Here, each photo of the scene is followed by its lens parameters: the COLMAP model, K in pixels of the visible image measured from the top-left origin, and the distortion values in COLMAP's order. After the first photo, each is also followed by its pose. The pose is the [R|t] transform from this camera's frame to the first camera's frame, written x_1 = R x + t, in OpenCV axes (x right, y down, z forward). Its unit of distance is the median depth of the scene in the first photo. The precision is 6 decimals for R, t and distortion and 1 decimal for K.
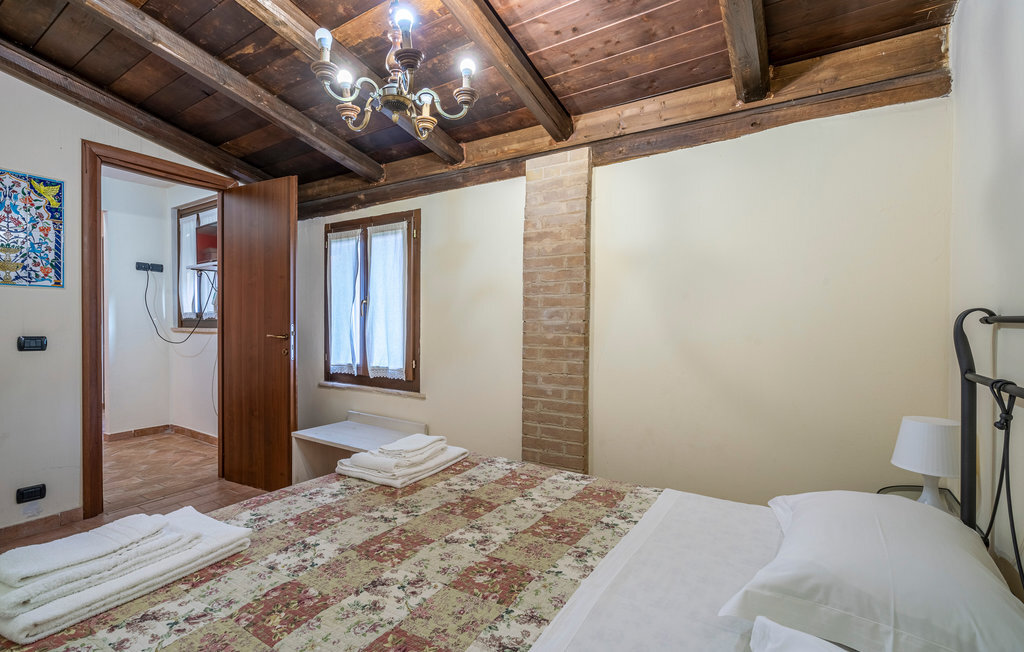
lens RADIAL K [[457.8, 0, 514.4], [0, 457.8, 326.6], [0, 0, 1]] dist [0.000152, 0.000310]
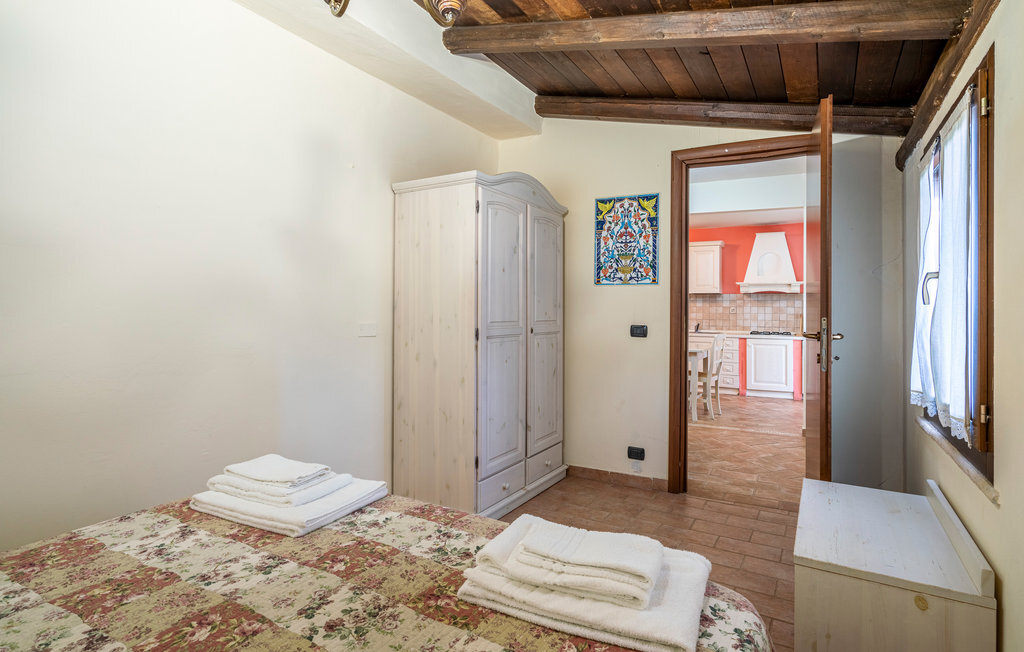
lens RADIAL K [[473.7, 0, 511.6], [0, 473.7, 306.0], [0, 0, 1]] dist [-0.005373, -0.000195]
pose [[0.085121, -0.015836, -0.996245, 0.192959], [-0.021728, 0.999606, -0.017746, -0.000063], [0.996134, 0.023157, 0.084743, 0.565807]]
